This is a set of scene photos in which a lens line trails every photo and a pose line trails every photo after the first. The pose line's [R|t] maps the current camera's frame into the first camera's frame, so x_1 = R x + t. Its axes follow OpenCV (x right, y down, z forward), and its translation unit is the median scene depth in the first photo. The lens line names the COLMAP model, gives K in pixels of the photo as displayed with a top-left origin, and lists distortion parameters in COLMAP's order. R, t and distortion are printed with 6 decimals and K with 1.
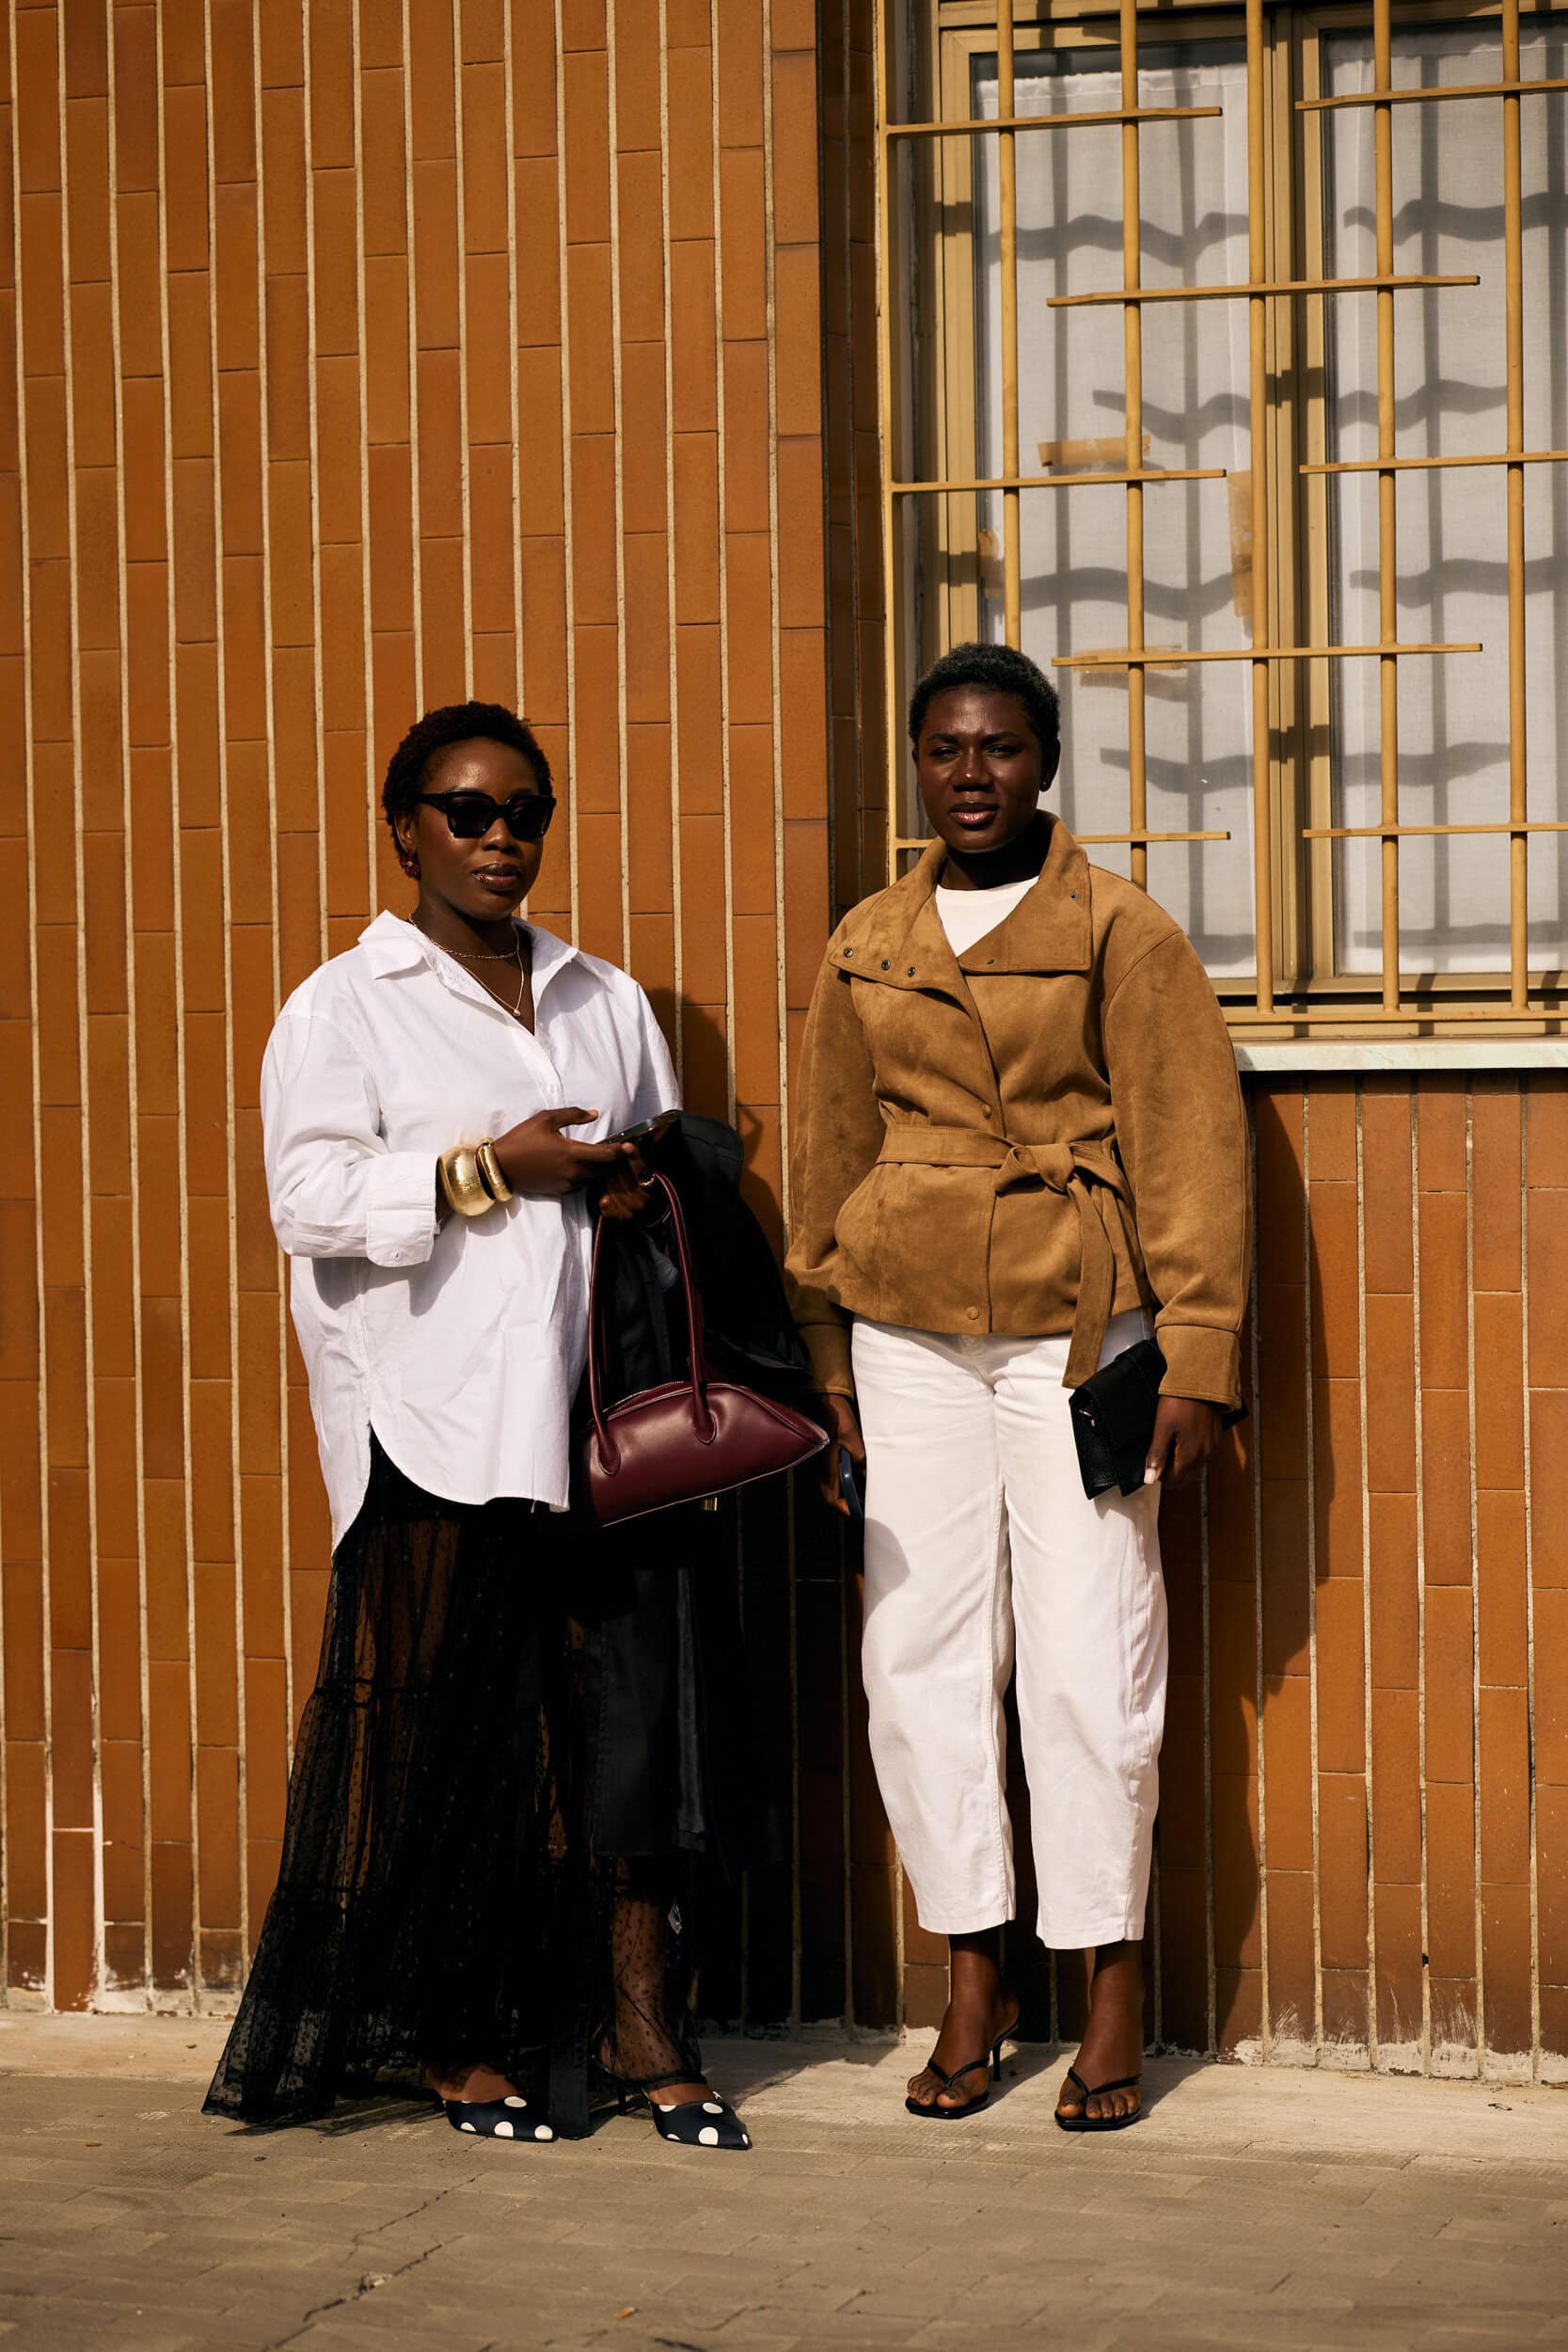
lens RADIAL K [[6022.7, 0, 784.0], [0, 6022.7, 1176.0], [0, 0, 1]] dist [0.061468, 0.349482]
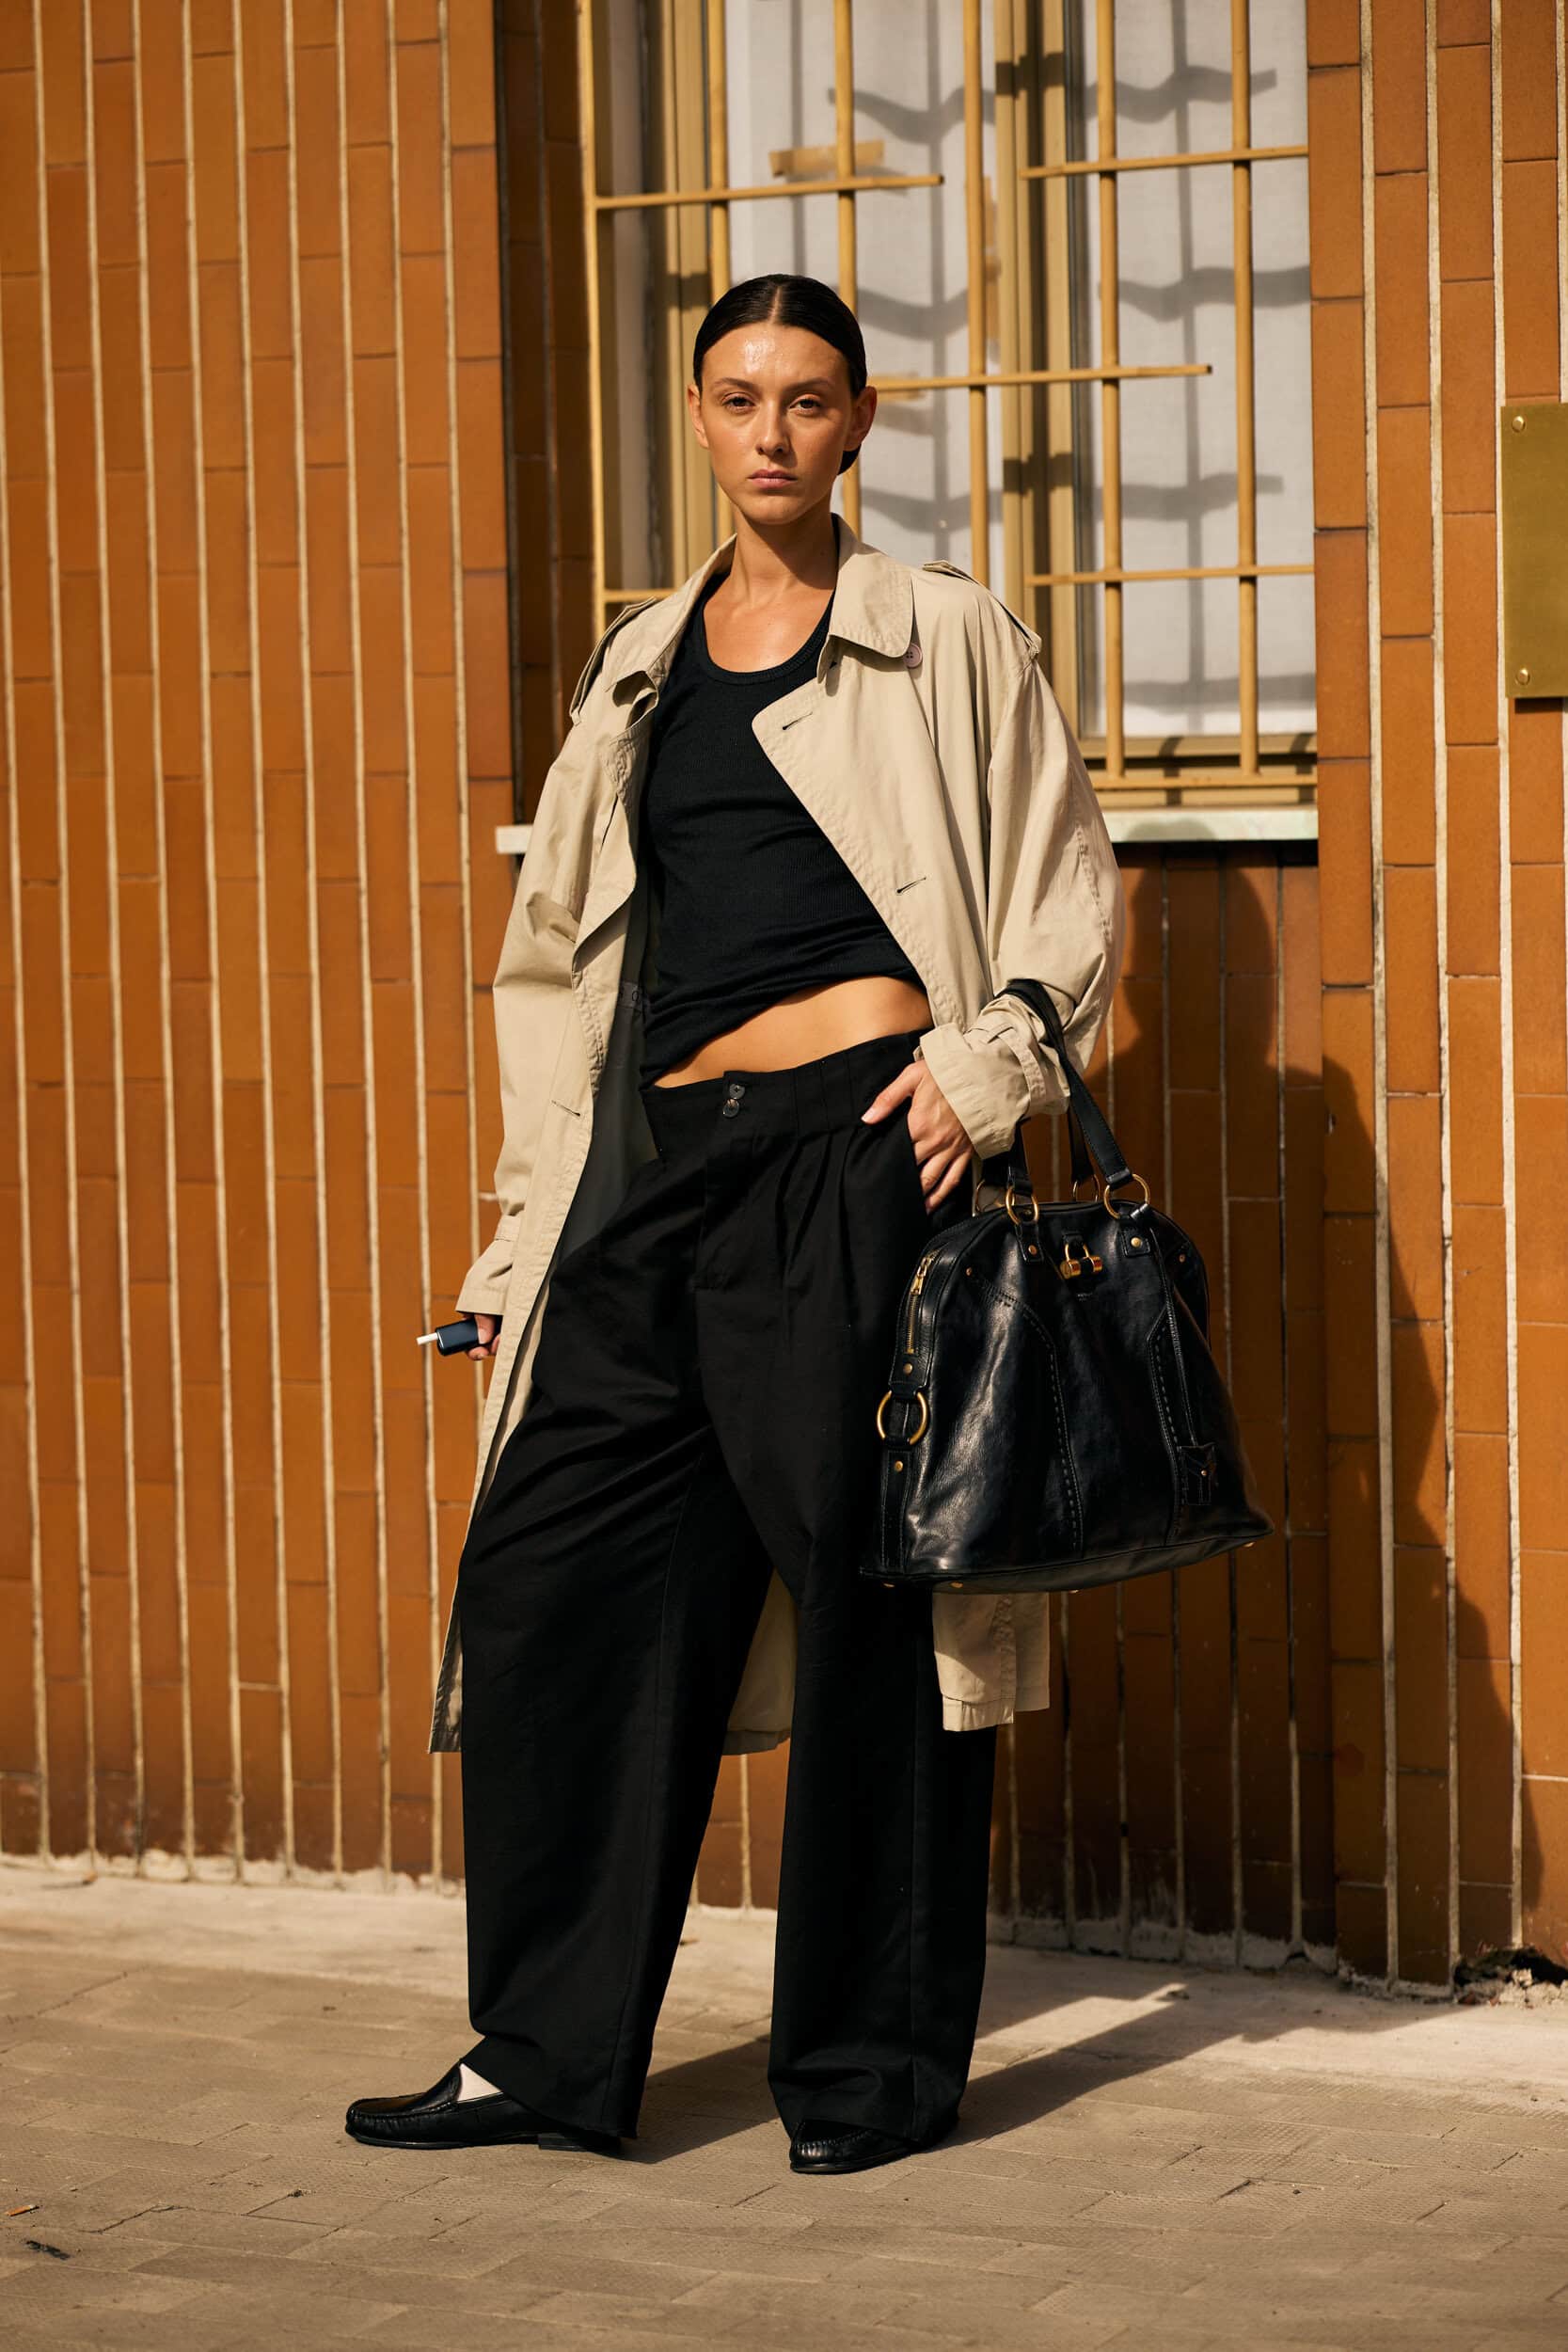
lens RADIAL K [[6081.9, 0, 784.0], [0, 6081.9, 1176.0], [0, 0, 1]] dist [0.109510, -1.192489]
pose [[0.987614, 0.004634, -0.156838, 0.193379], [0.001582, 0.999219, 0.039483, -0.003823], [0.156898, -0.039242, 0.986835, 0.093383]]
